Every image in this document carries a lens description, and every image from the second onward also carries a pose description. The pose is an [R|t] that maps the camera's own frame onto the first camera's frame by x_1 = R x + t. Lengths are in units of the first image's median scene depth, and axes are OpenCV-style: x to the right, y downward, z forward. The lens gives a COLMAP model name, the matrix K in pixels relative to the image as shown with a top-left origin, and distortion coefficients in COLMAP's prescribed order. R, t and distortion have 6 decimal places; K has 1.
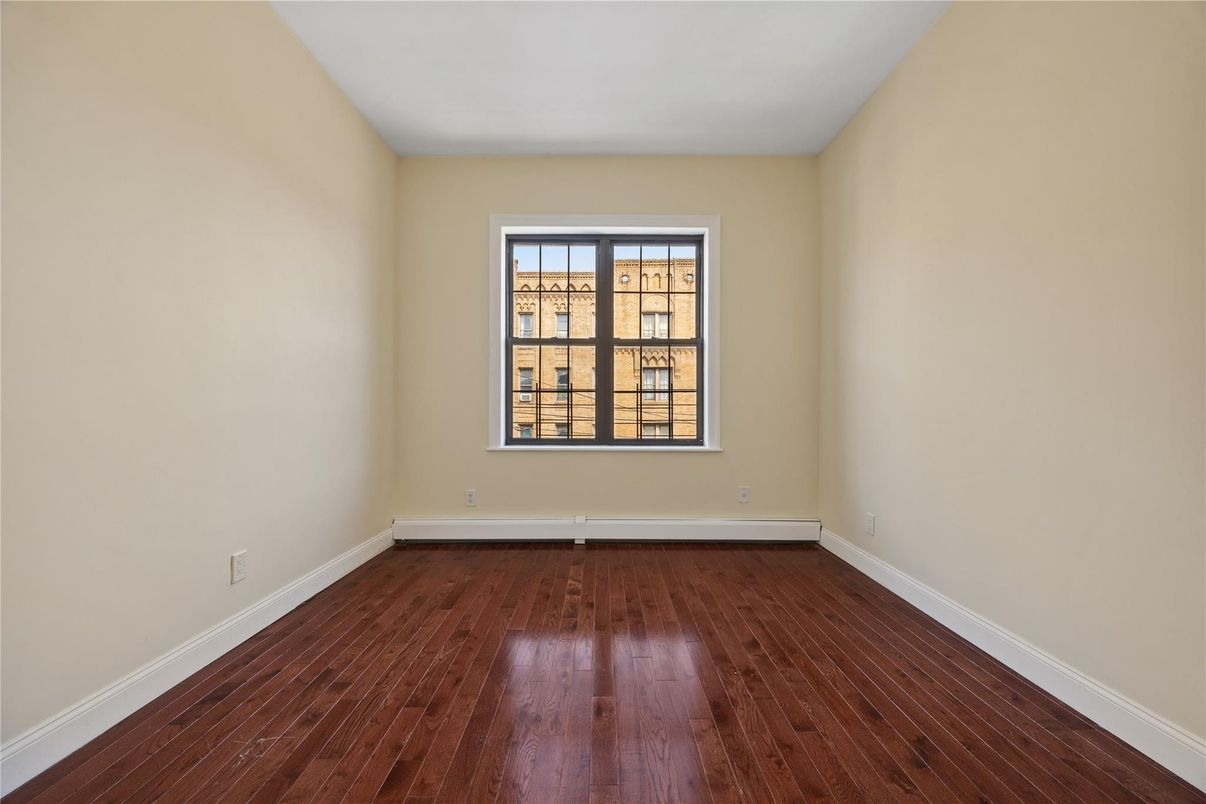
lens RADIAL K [[490.5, 0, 603.0], [0, 490.5, 402.0], [0, 0, 1]] dist [-0.000079, 0.000021]
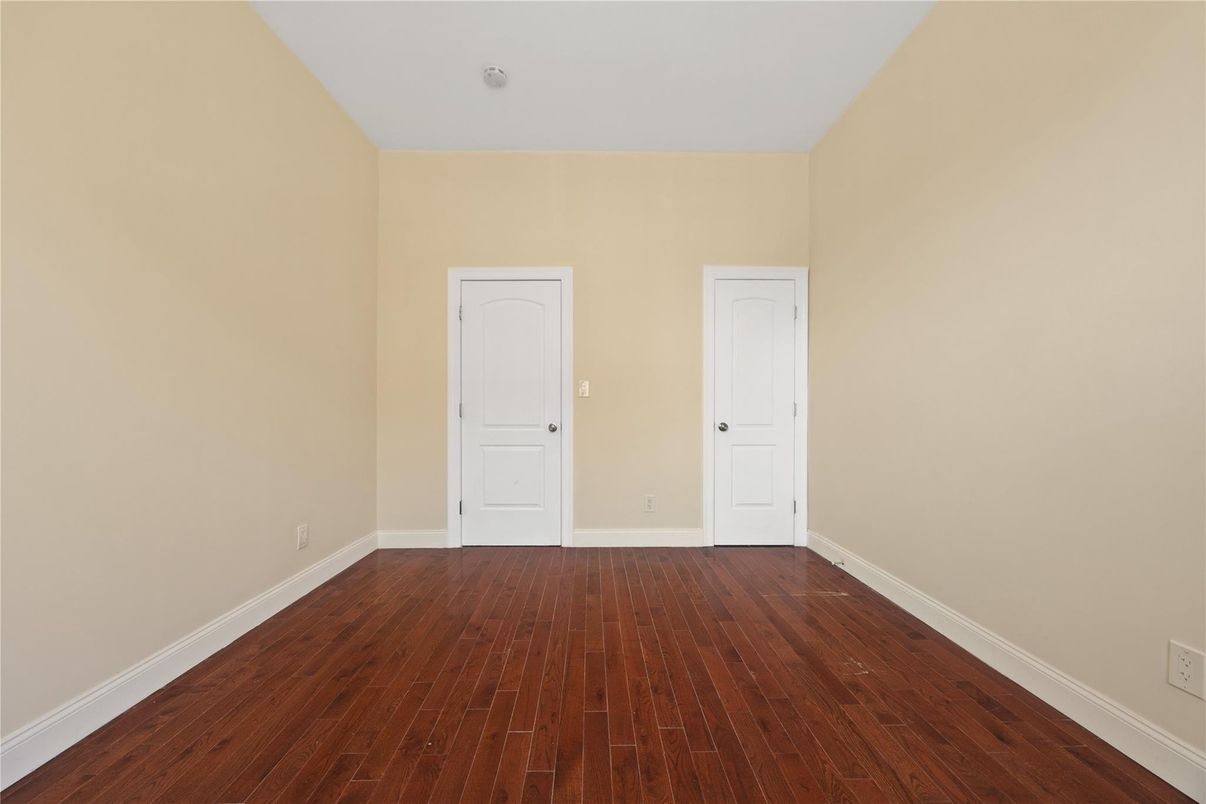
lens RADIAL K [[490.5, 0, 603.0], [0, 490.5, 402.0], [0, 0, 1]] dist [-0.000079, 0.000021]
pose [[-0.999775, -0.001307, -0.021158, 0.012910], [-0.000867, 0.999783, -0.020804, 0.025236], [0.021181, -0.020781, -0.999560, 3.039093]]
